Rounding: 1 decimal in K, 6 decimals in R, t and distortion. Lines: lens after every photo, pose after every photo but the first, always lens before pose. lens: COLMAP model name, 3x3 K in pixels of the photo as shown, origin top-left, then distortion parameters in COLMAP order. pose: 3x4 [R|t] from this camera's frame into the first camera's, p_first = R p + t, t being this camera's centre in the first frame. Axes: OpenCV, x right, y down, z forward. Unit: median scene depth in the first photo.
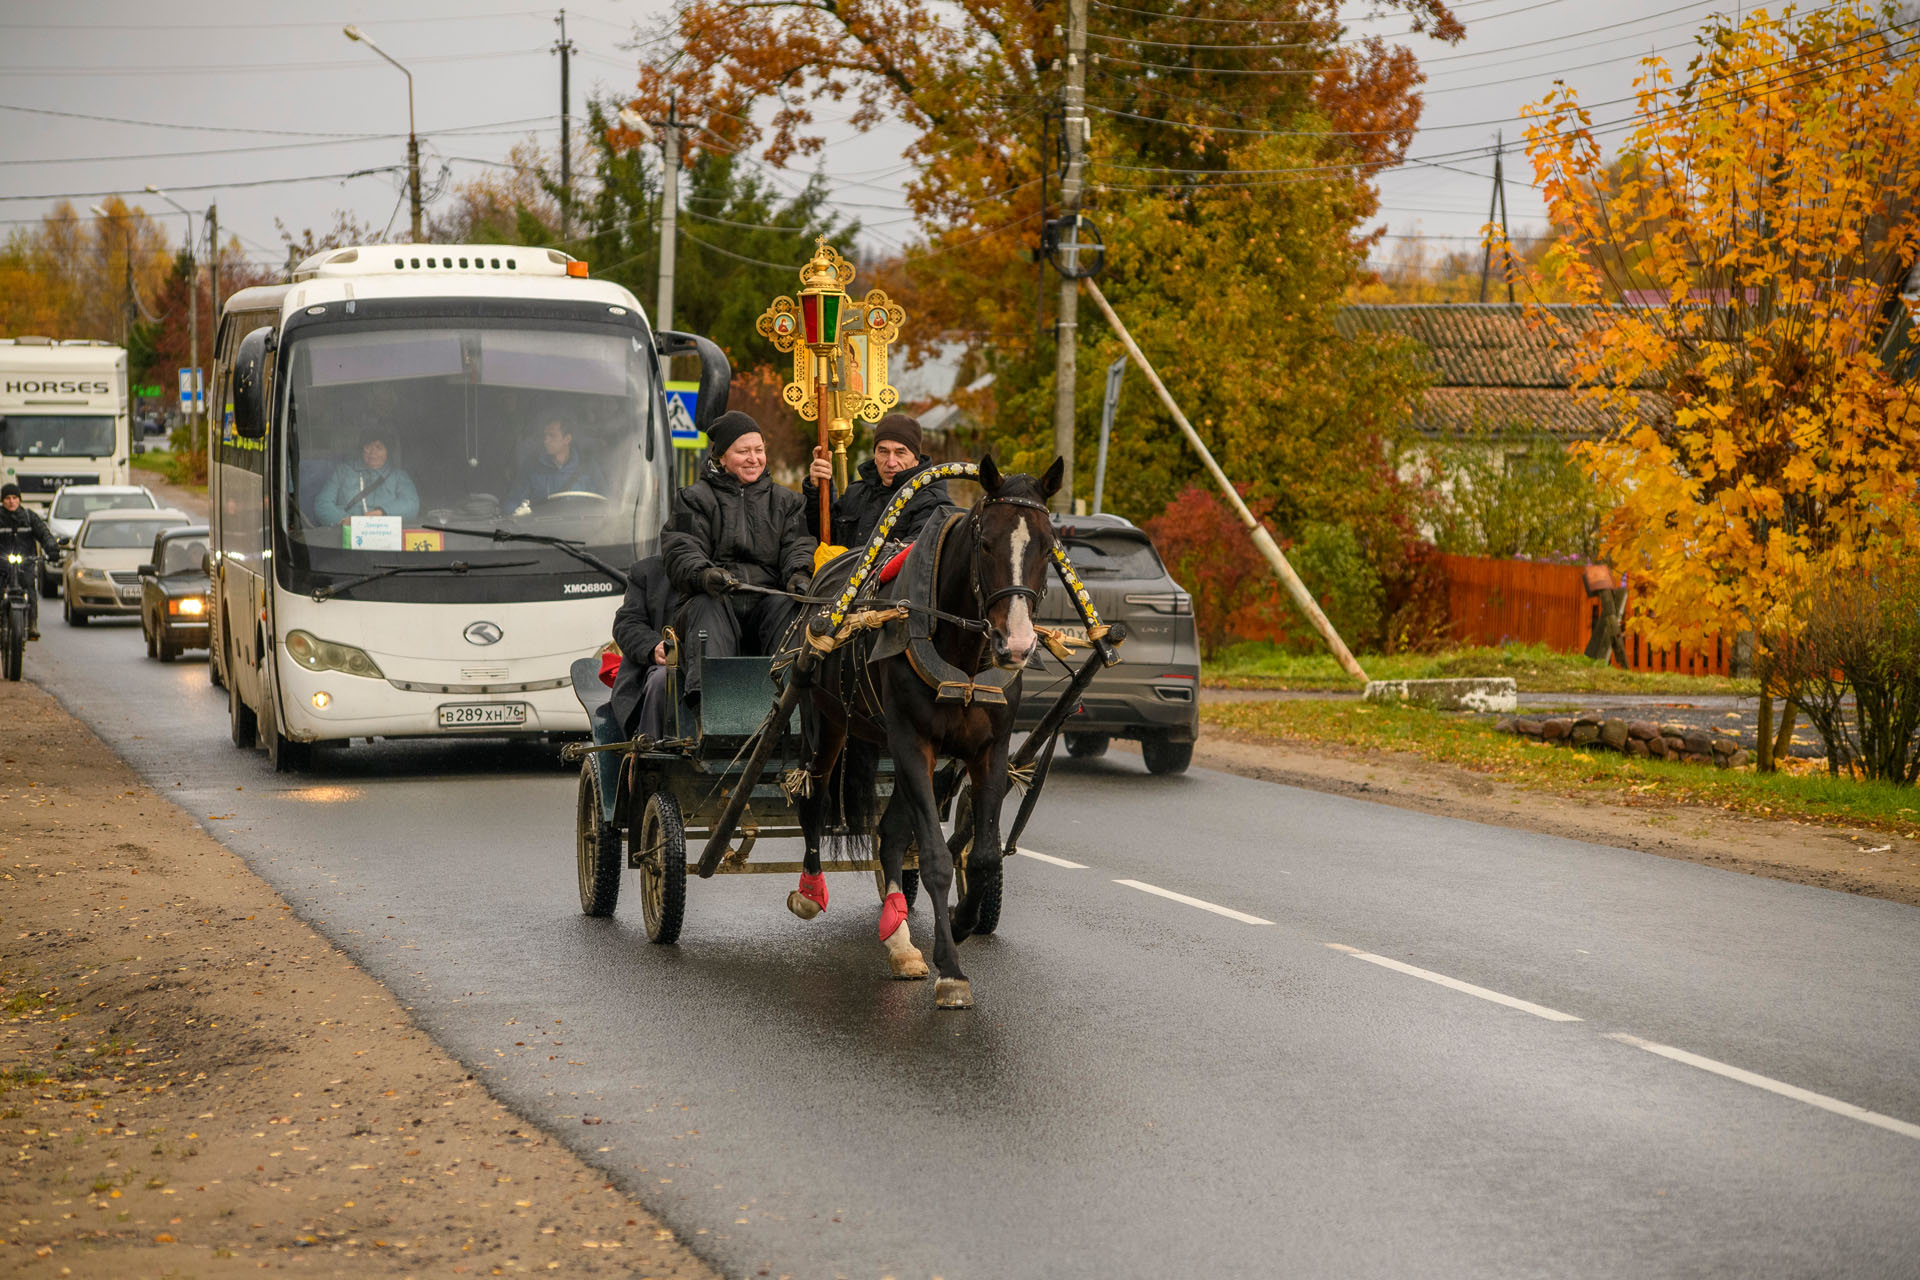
lens RADIAL K [[6669.5, 0, 960.0], [0, 6669.5, 640.0], [0, 0, 1]] dist [1.366399, 2.893891]
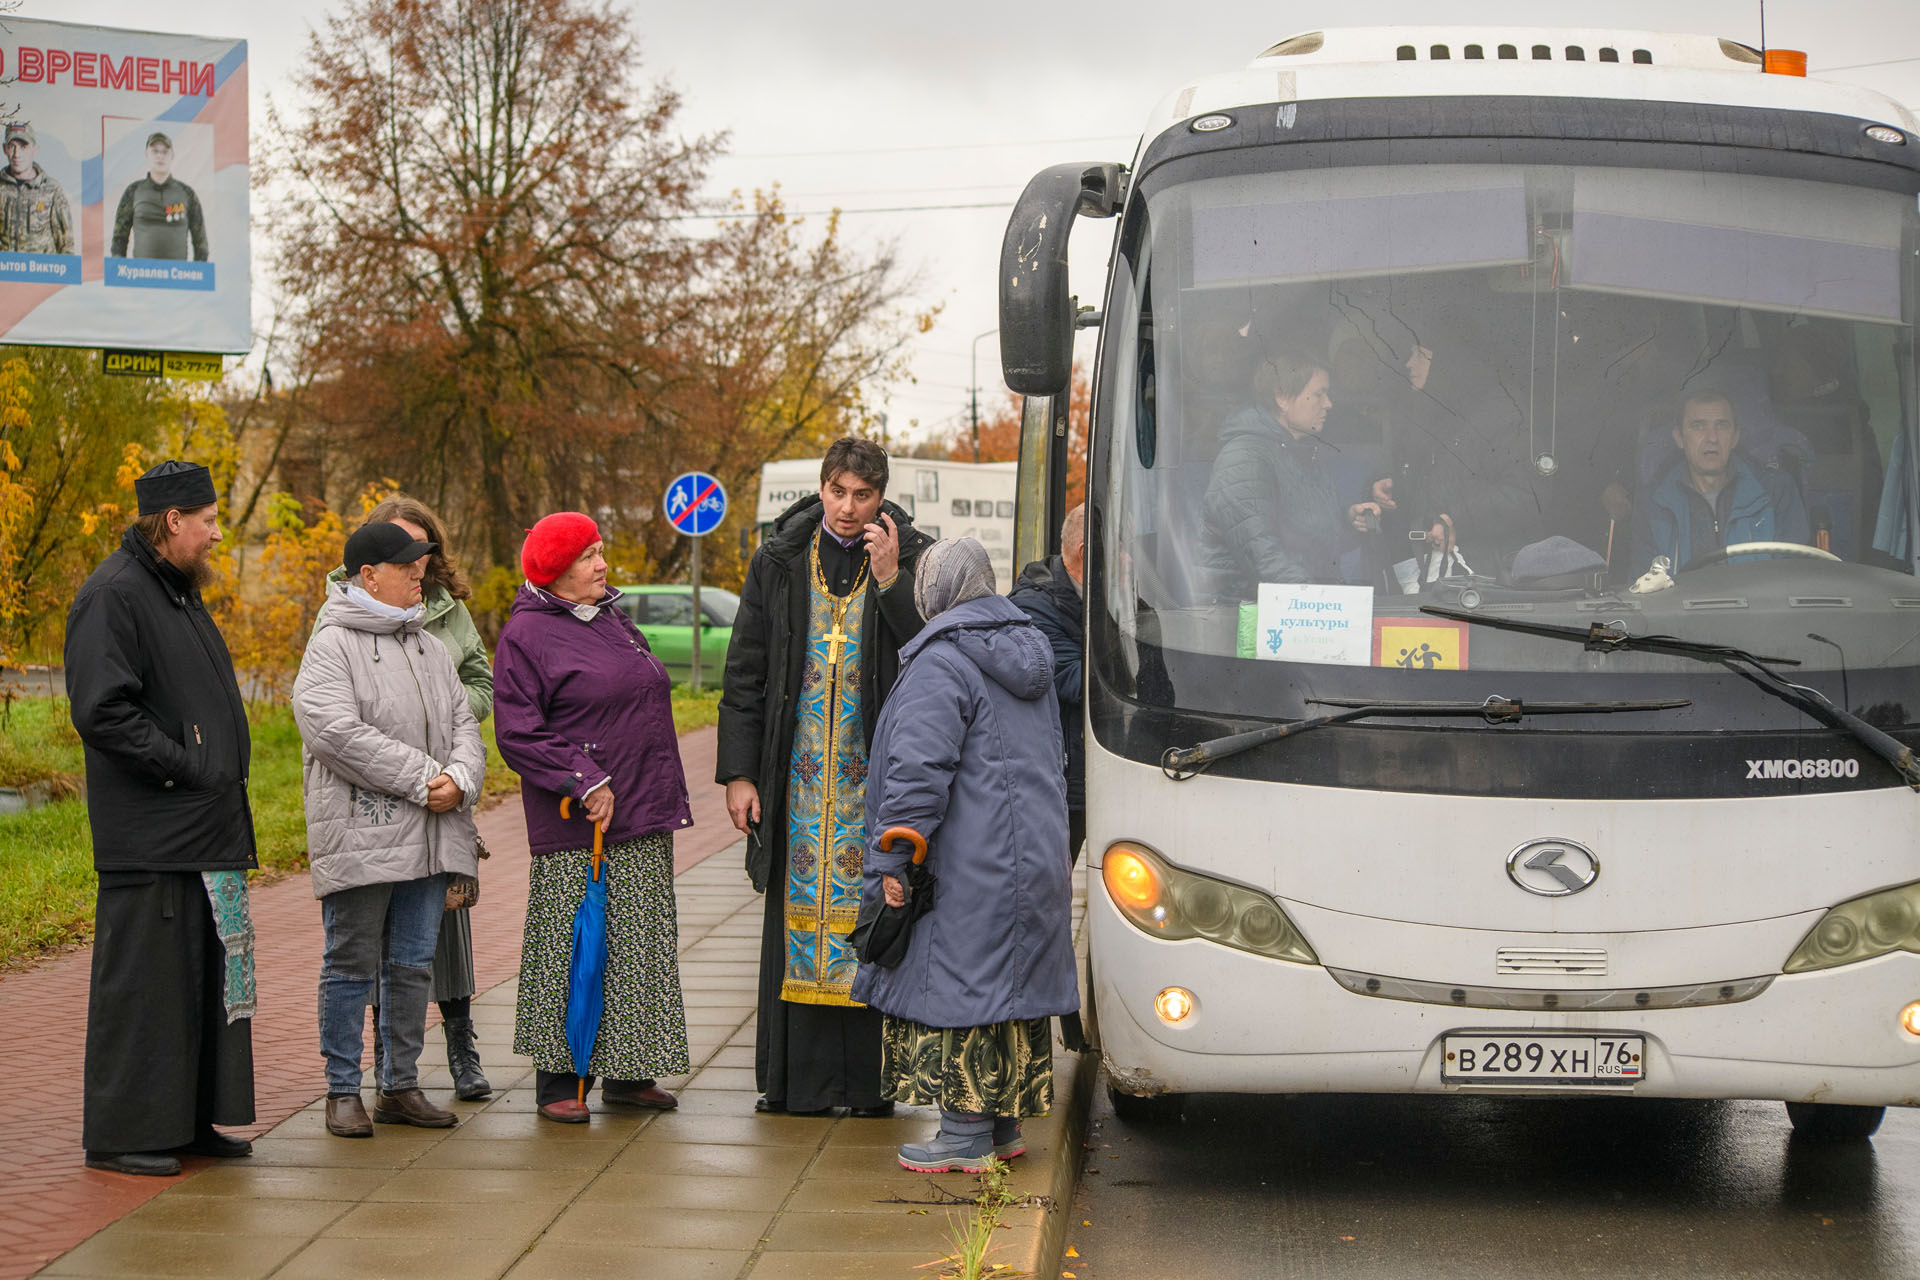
lens RADIAL K [[3890.2, 0, 960.0], [0, 3890.2, 640.0], [0, 0, 1]] dist [-0.052342, -0.373602]
pose [[0.976083, 0.035211, -0.214527, -0.055334], [-0.035834, 0.999357, 0.000984, -0.014214], [0.214423, 0.006727, 0.976718, 0.751695]]
